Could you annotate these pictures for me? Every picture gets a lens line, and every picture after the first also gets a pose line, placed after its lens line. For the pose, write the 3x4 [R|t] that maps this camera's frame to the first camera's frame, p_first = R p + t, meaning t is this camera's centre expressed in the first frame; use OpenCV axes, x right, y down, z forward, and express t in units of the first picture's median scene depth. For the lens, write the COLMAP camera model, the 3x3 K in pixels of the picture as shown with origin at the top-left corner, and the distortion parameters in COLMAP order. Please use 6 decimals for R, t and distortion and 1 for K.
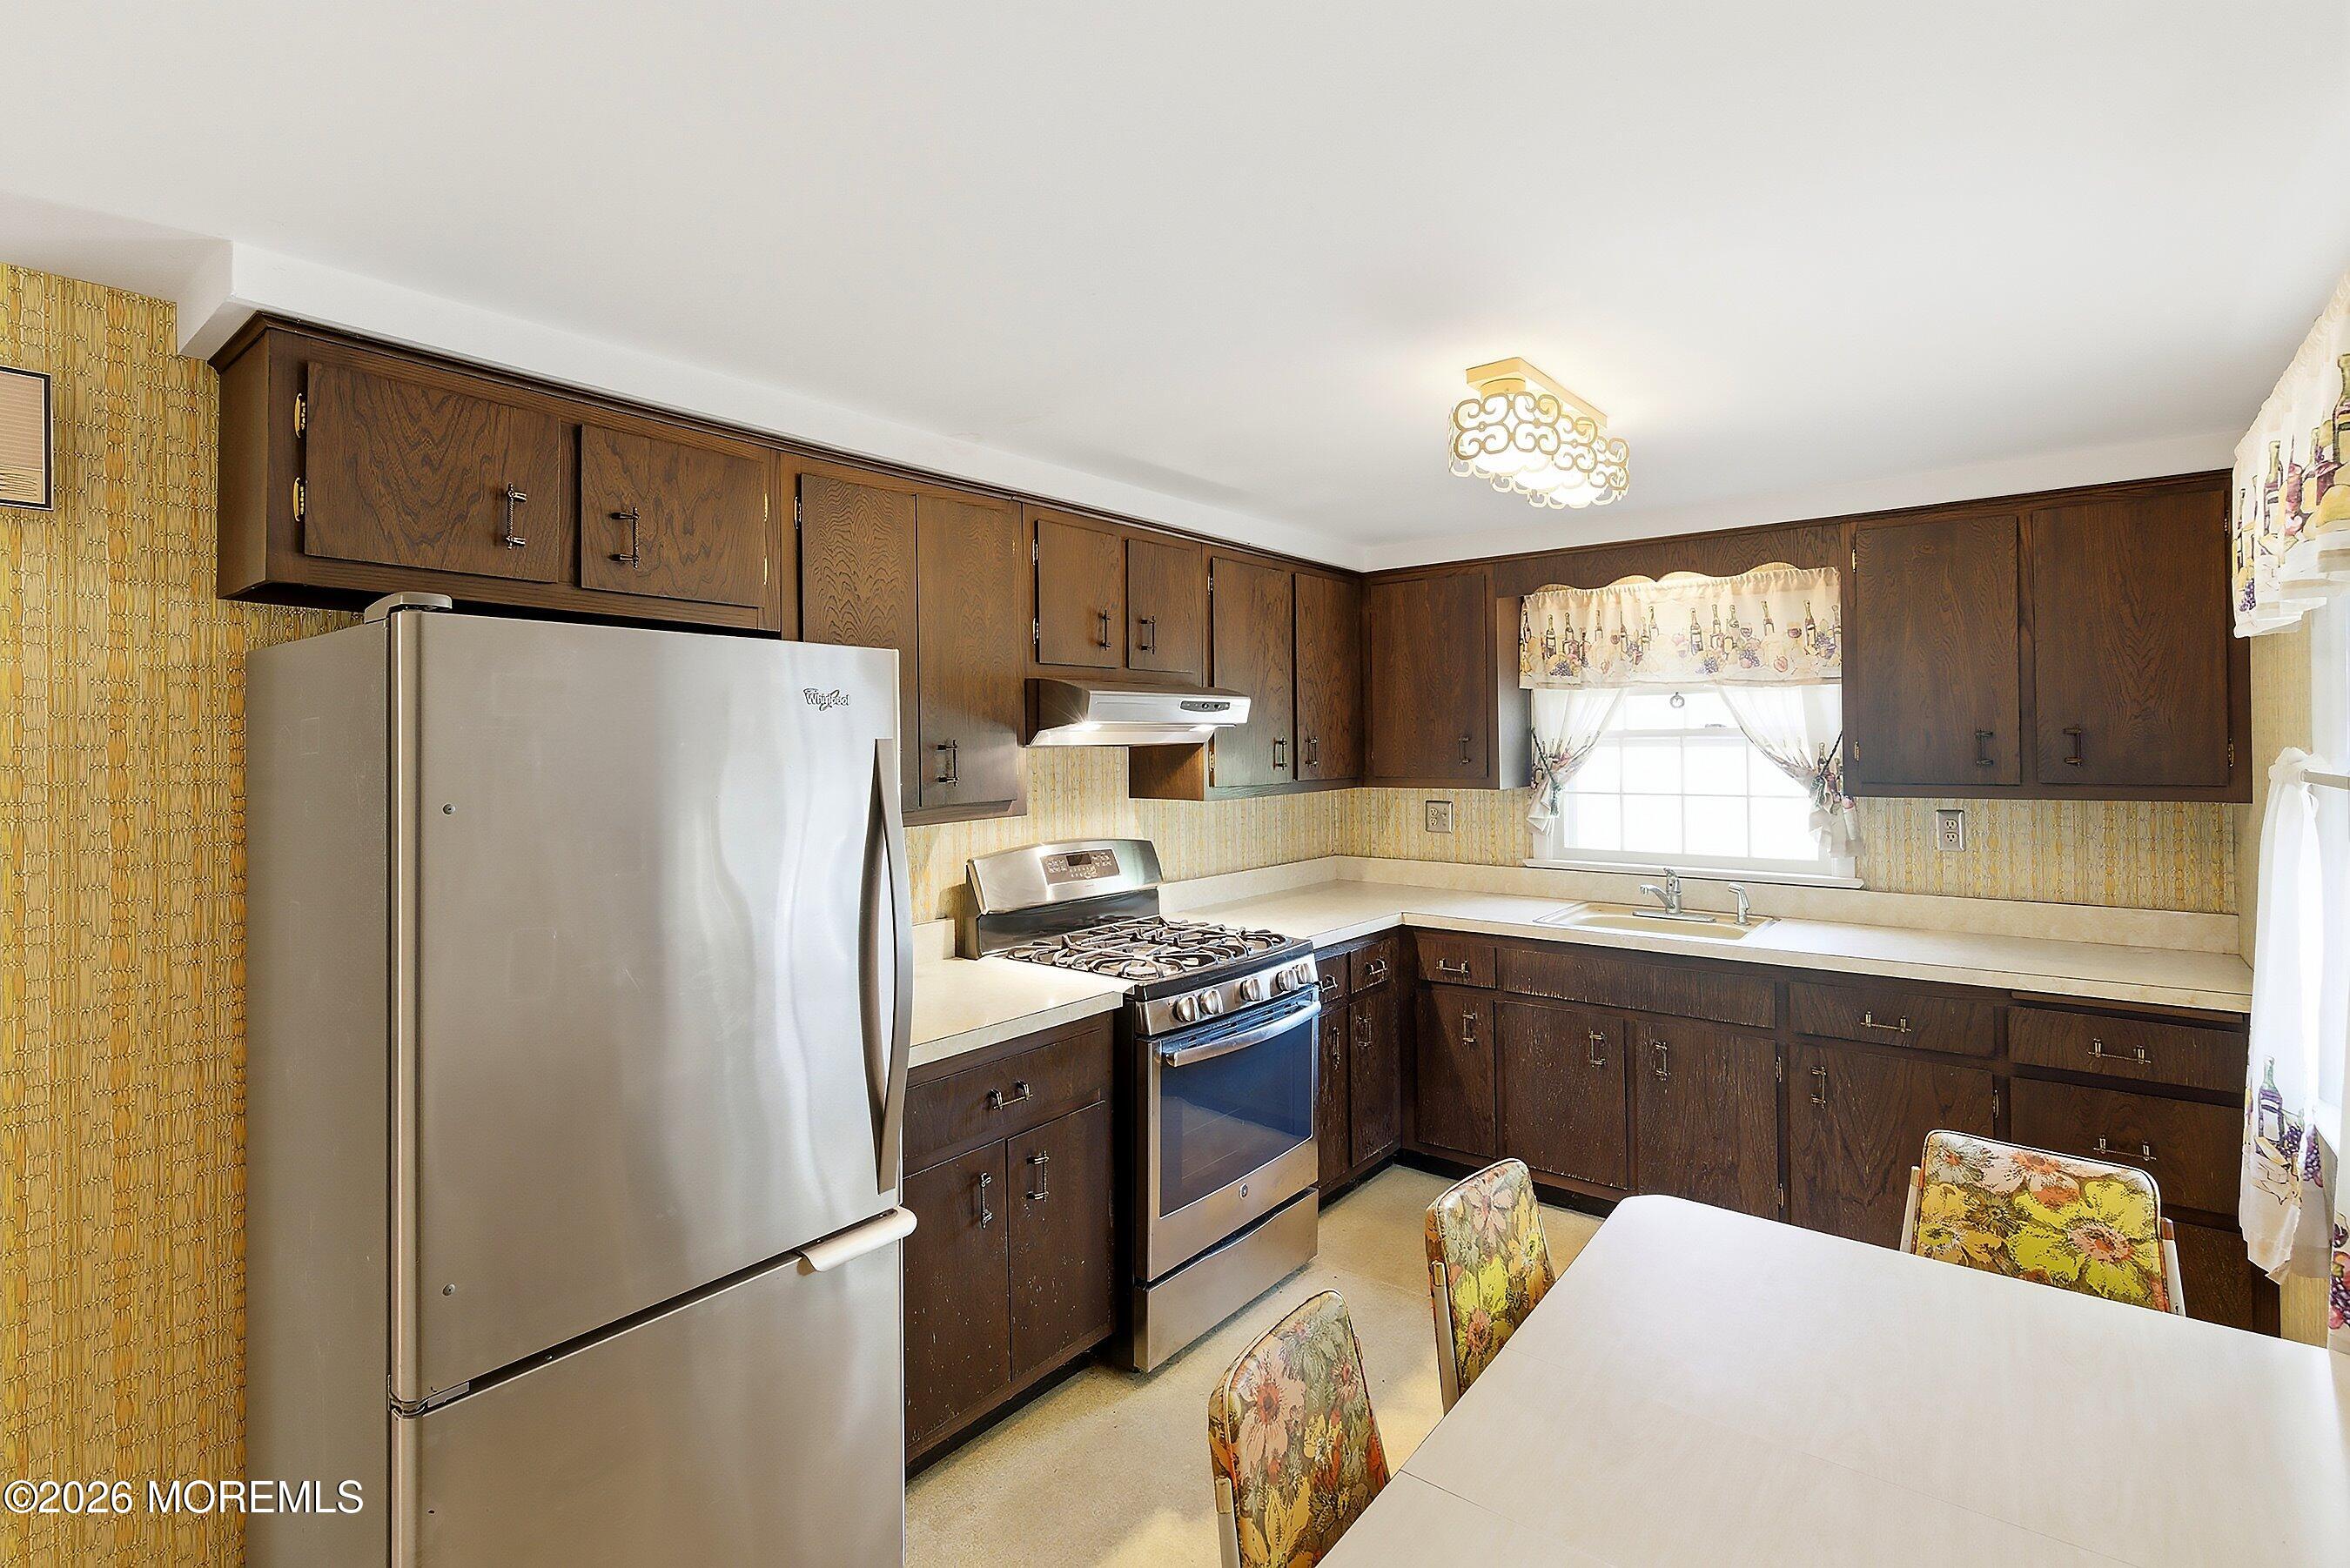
lens RADIAL K [[1092.2, 0, 1165.0], [0, 1092.2, 730.8], [0, 0, 1]] dist [0.001308, -0.000474]
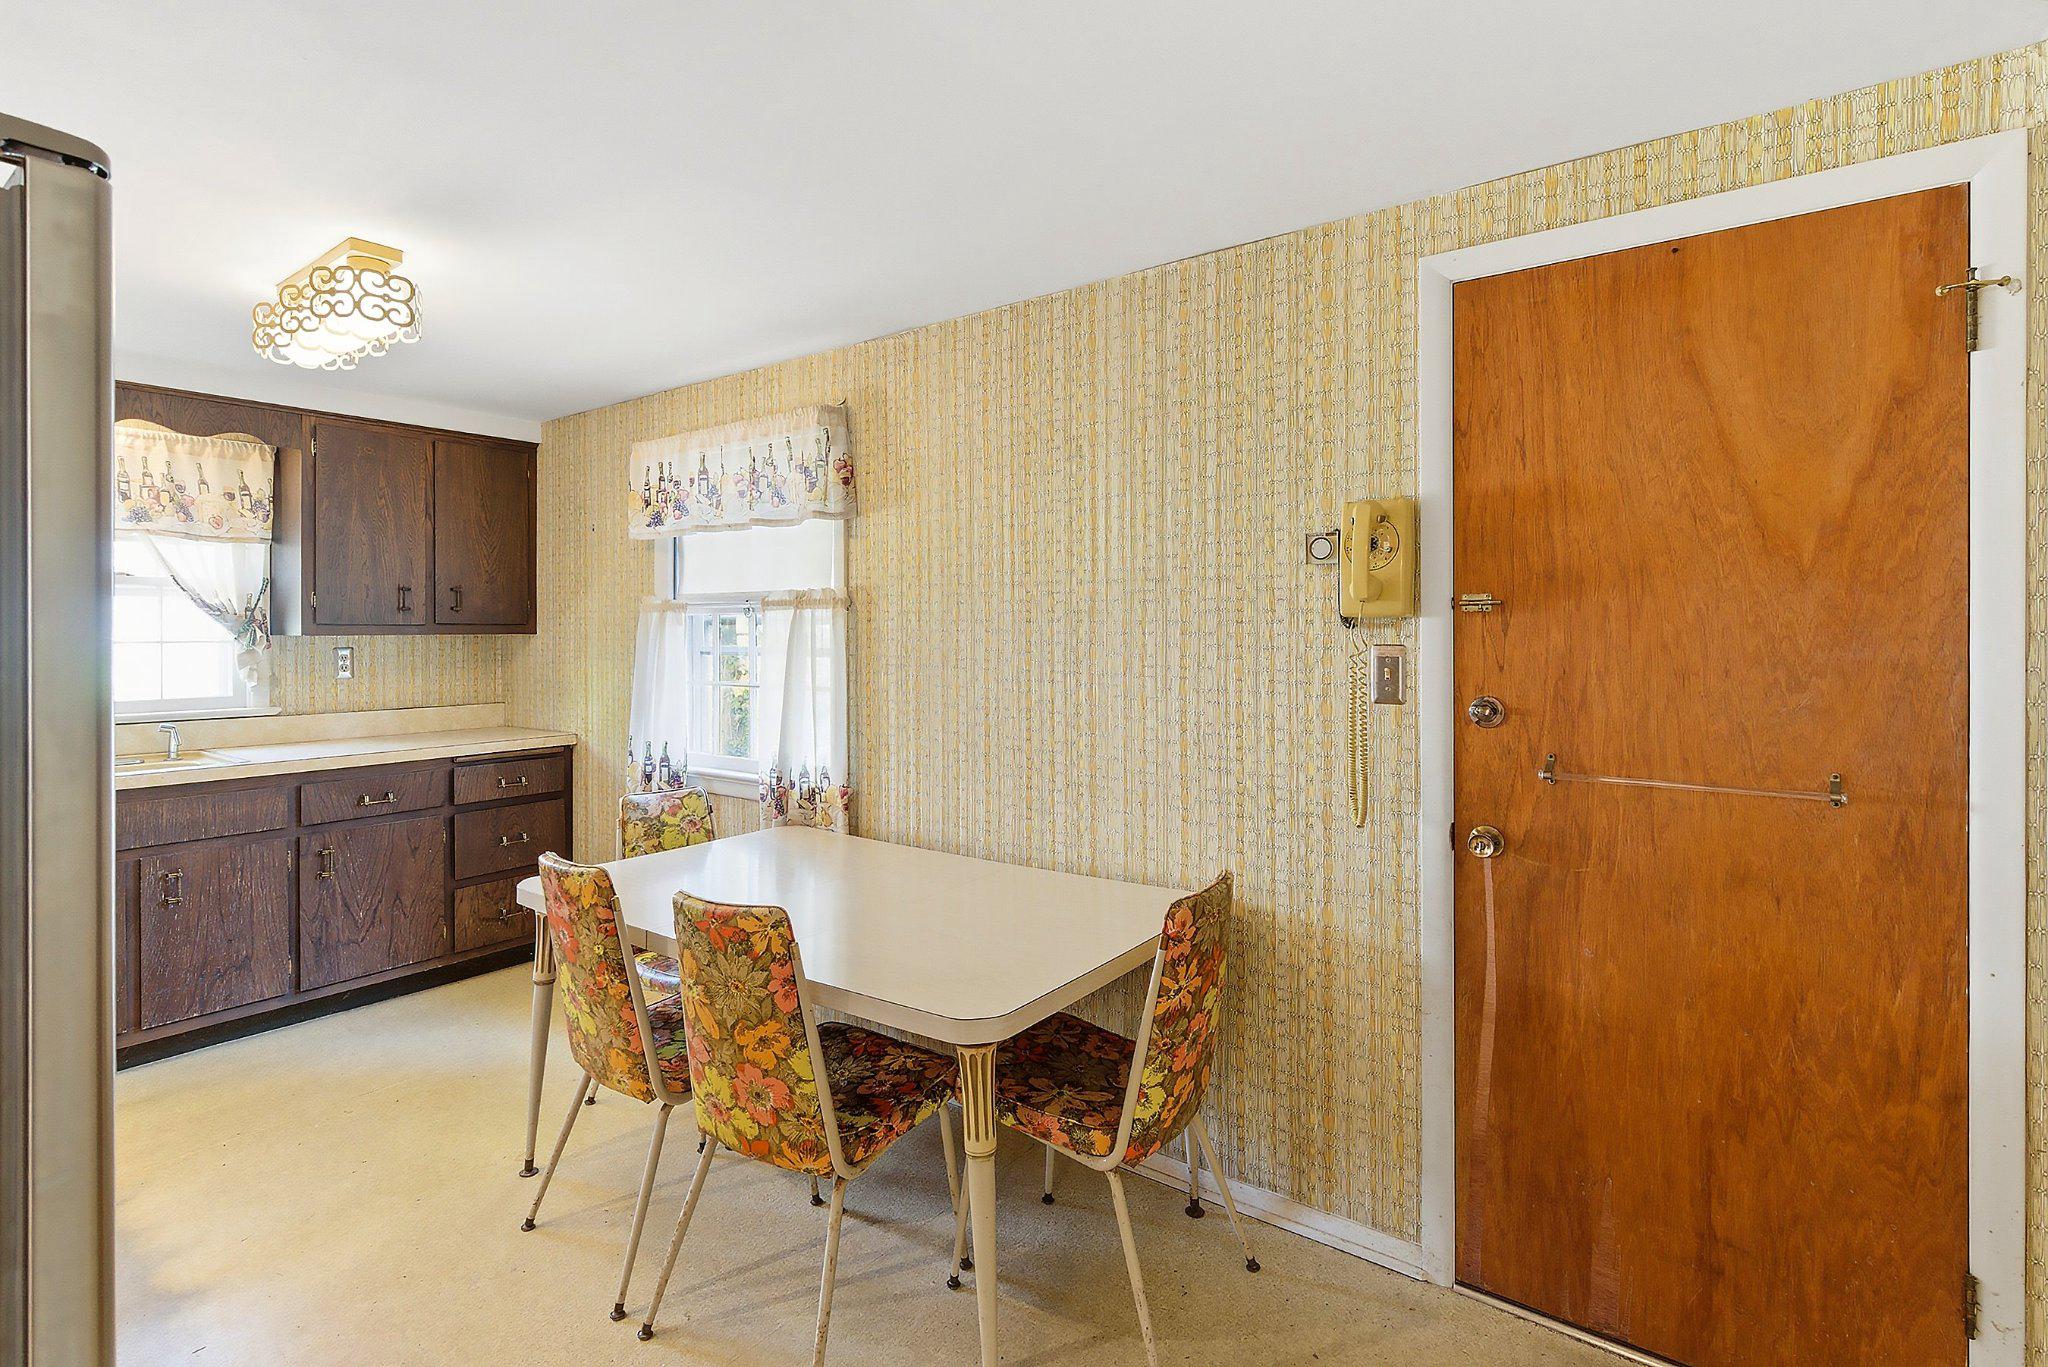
lens RADIAL K [[981.6, 0, 1035.6], [0, 981.6, 633.3], [0, 0, 1]] dist [0.003578, -0.000001]
pose [[-0.046714, 0.004455, 0.998898, -0.529652], [-0.008778, 0.999950, -0.004871, 0.055401], [-0.998870, -0.008996, -0.046673, 0.223289]]
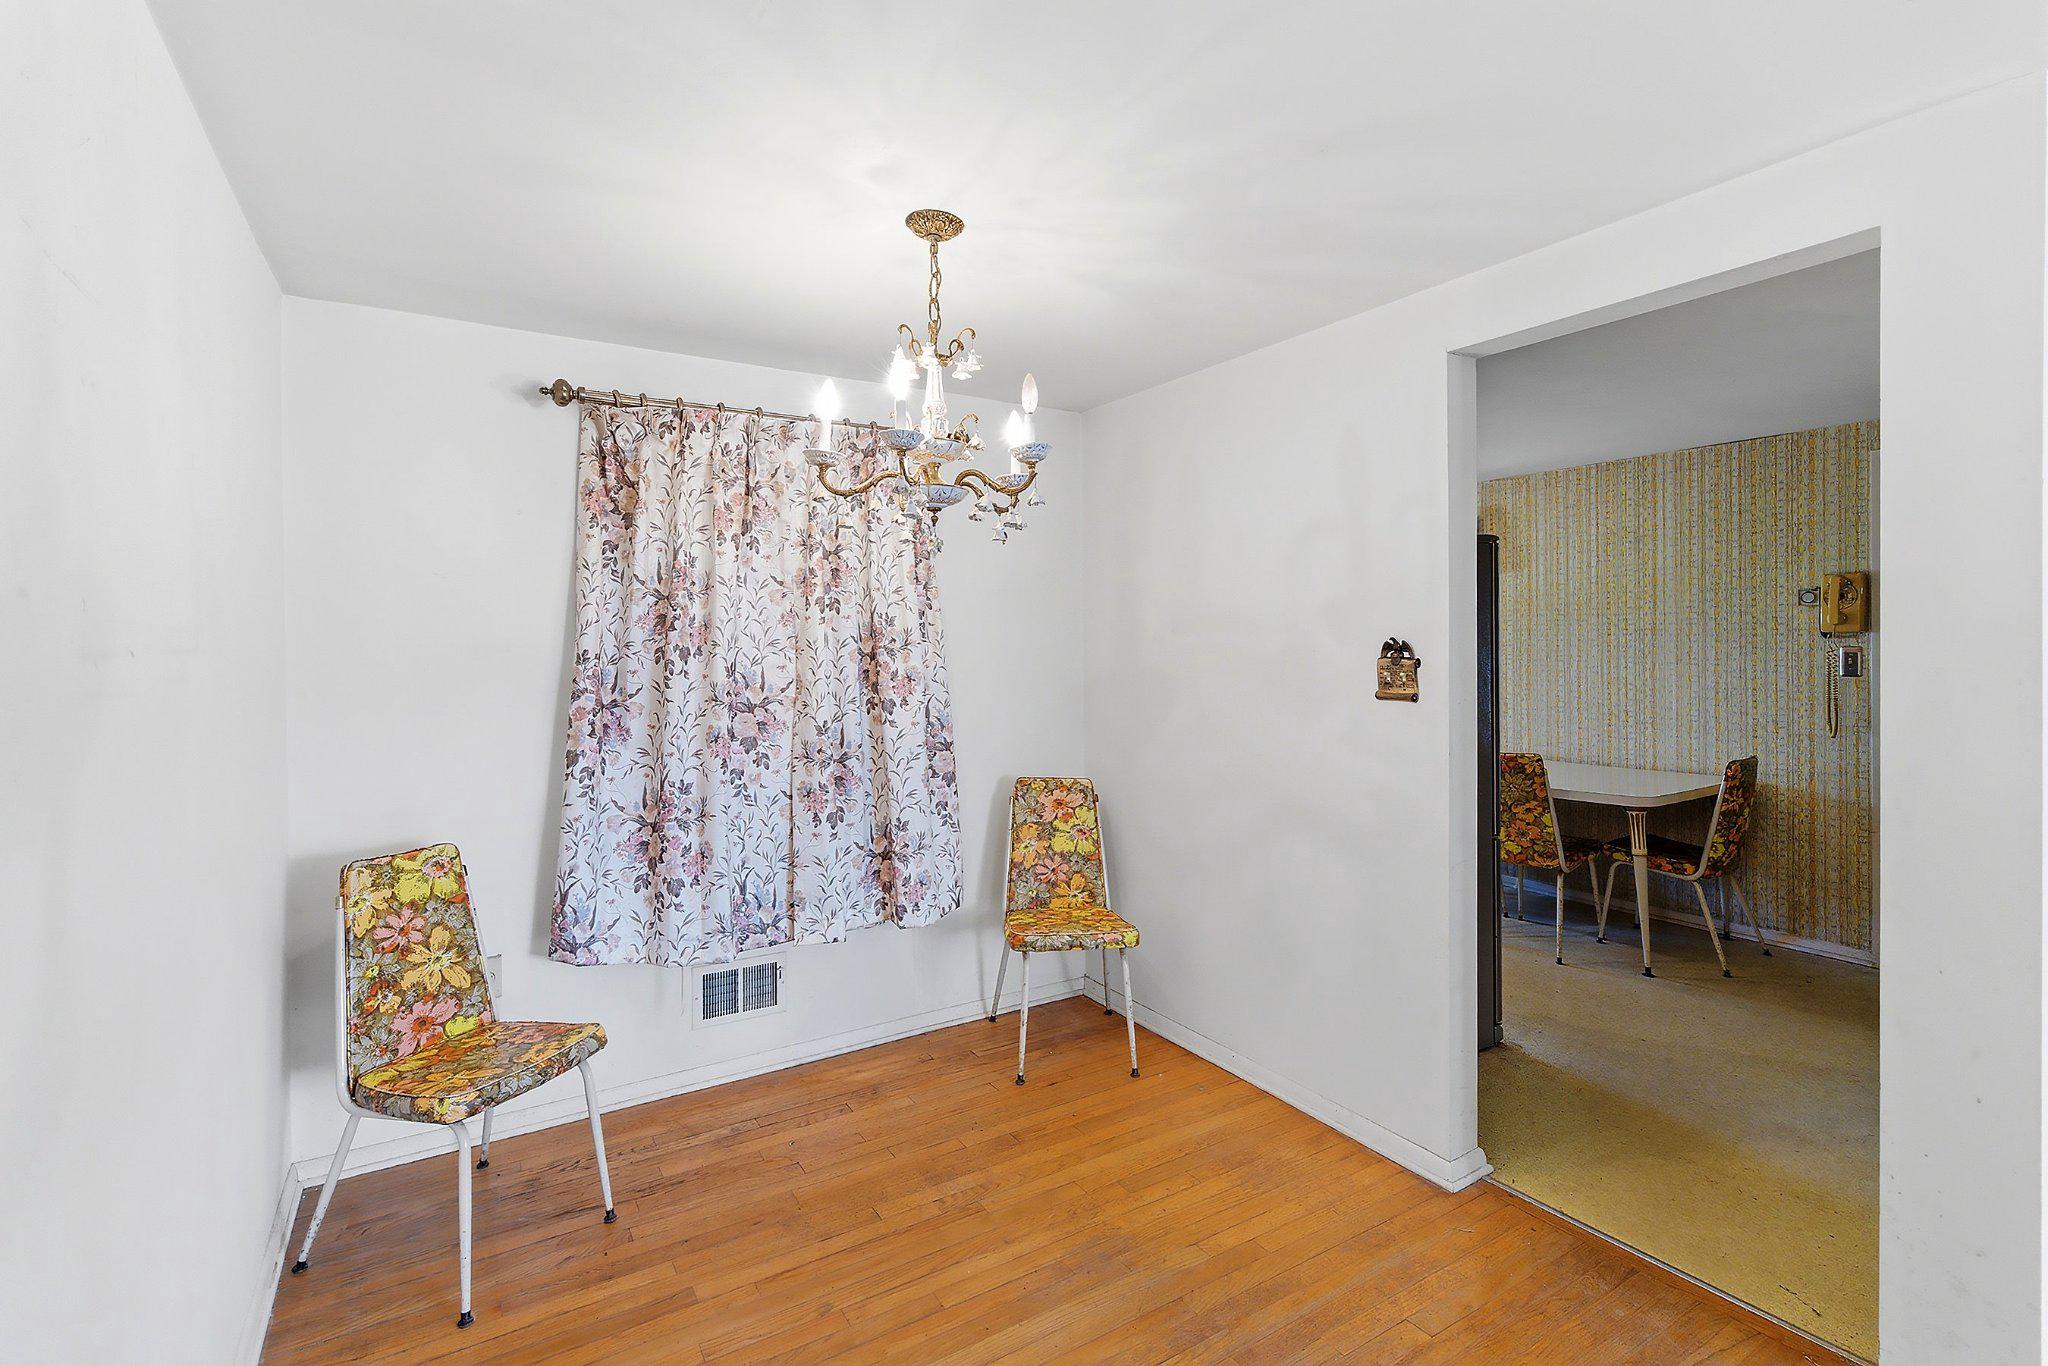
lens RADIAL K [[944.5, 0, 1033.1], [0, 944.5, 647.0], [0, 0, 1]] dist [0.001005, -0.000606]
pose [[0.322459, 0.000616, 0.946583, -1.915442], [-0.006873, 0.999975, 0.001691, 0.068511], [-0.946559, -0.007051, 0.322455, 0.777011]]
